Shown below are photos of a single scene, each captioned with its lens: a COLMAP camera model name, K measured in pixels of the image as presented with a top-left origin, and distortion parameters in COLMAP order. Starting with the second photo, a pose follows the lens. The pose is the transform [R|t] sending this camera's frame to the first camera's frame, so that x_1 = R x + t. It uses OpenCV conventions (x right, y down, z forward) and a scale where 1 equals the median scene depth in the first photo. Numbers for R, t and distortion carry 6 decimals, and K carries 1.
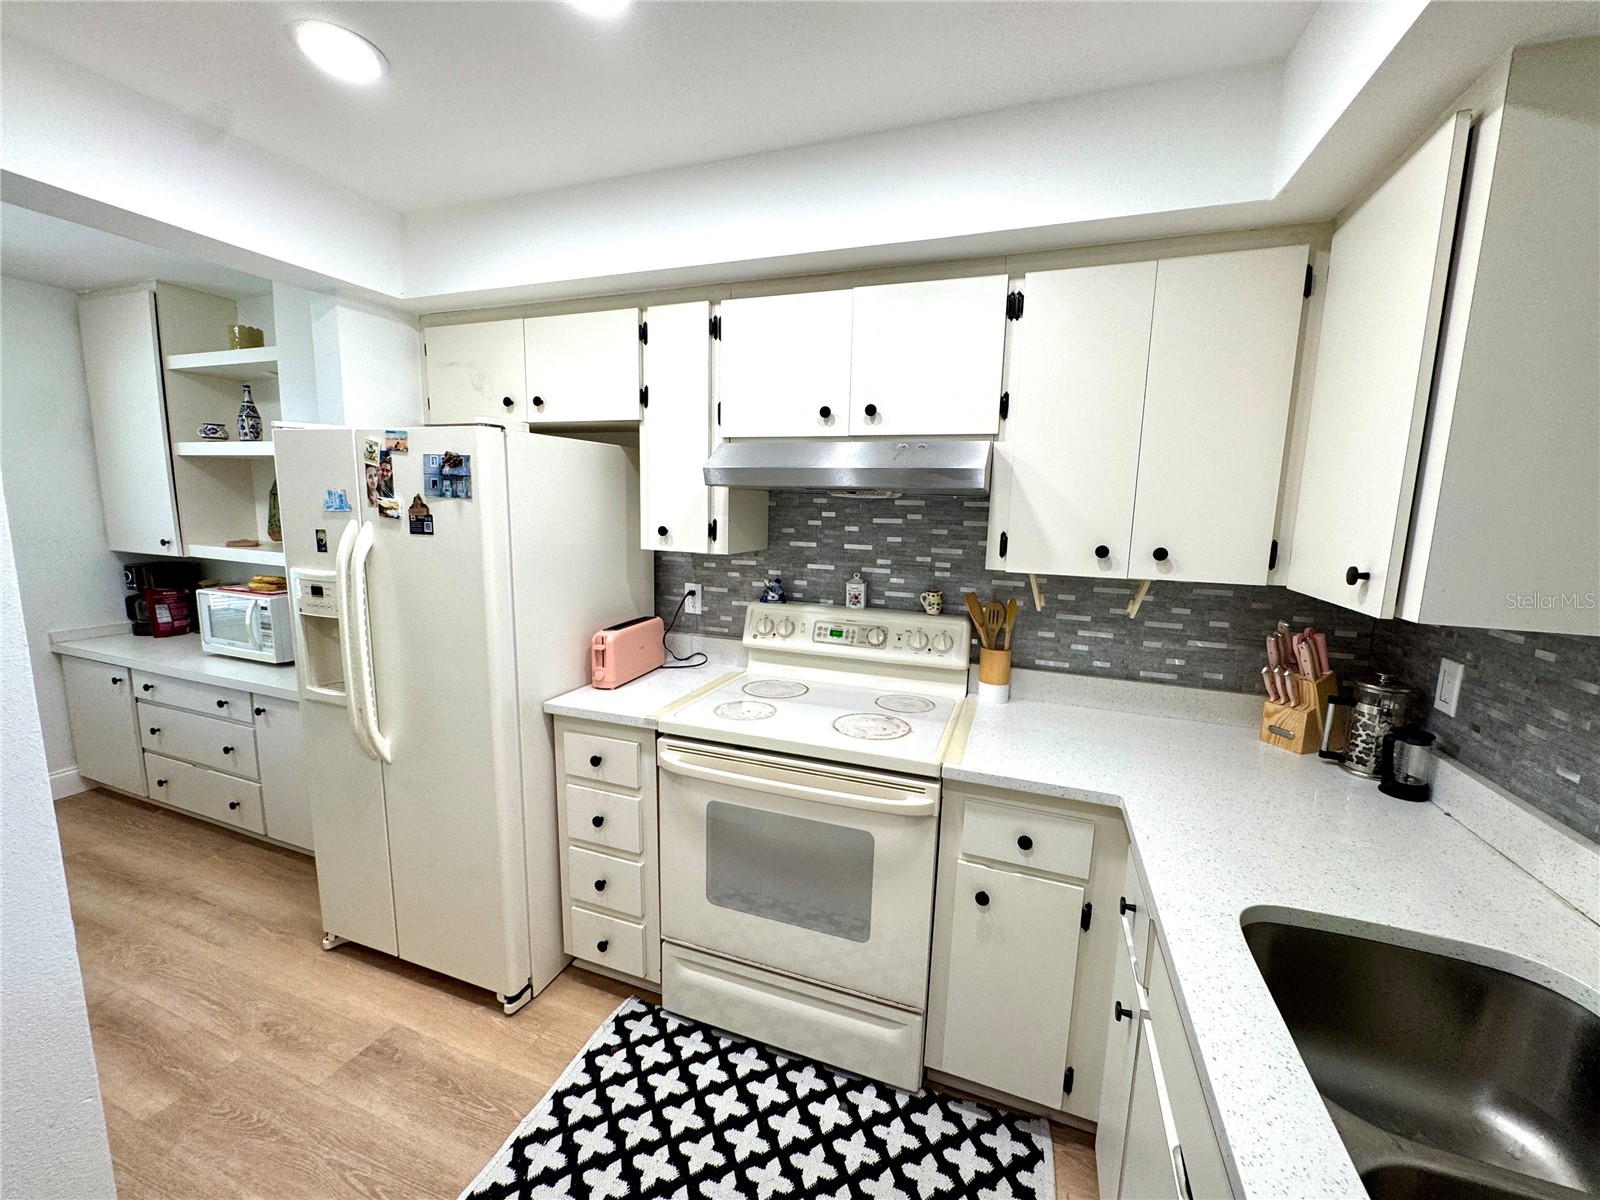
lens RADIAL K [[637.7, 0, 800.0], [0, 637.7, 599.5], [0, 0, 1]] dist [-0.011504, -0.000146]
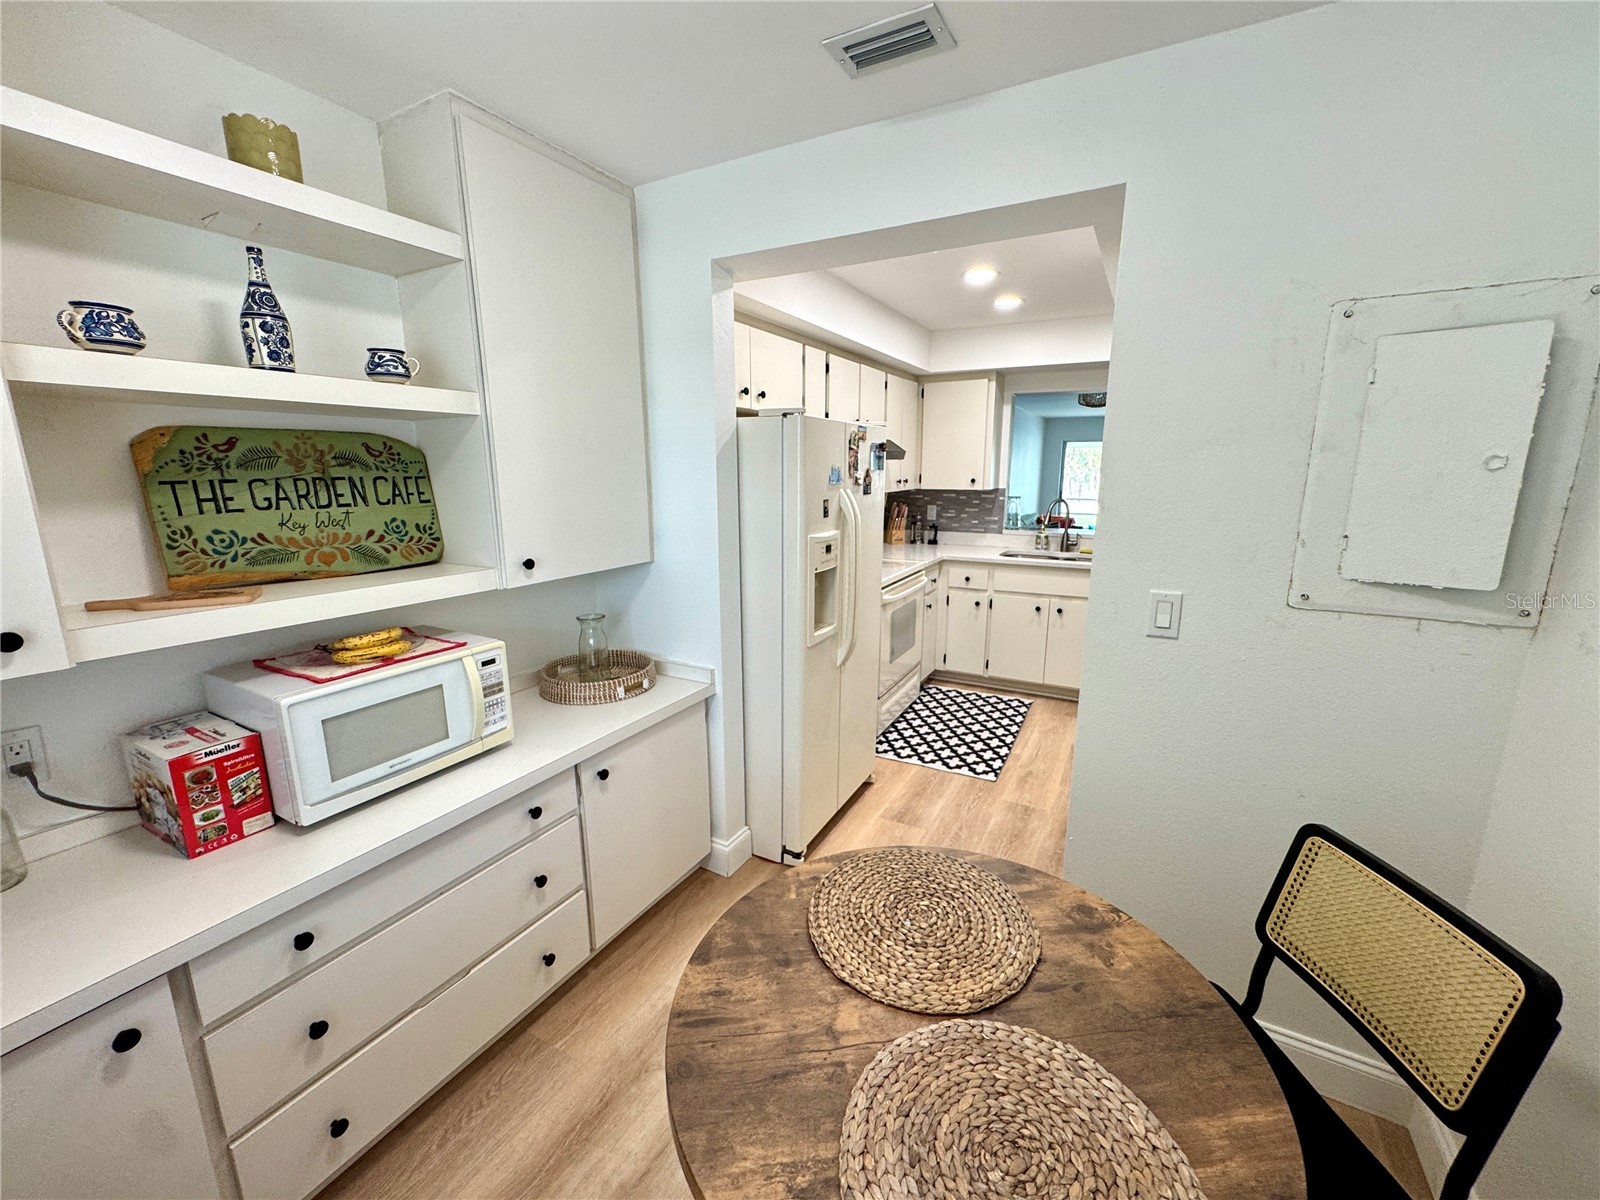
lens RADIAL K [[637.7, 0, 804.9], [0, 637.7, 598.6], [0, 0, 1]] dist [-0.011504, -0.000146]
pose [[0.145128, -0.229740, 0.962371, -2.153383], [0.151622, 0.966344, 0.207823, -0.201391], [-0.977726, 0.115755, 0.175077, 0.895444]]
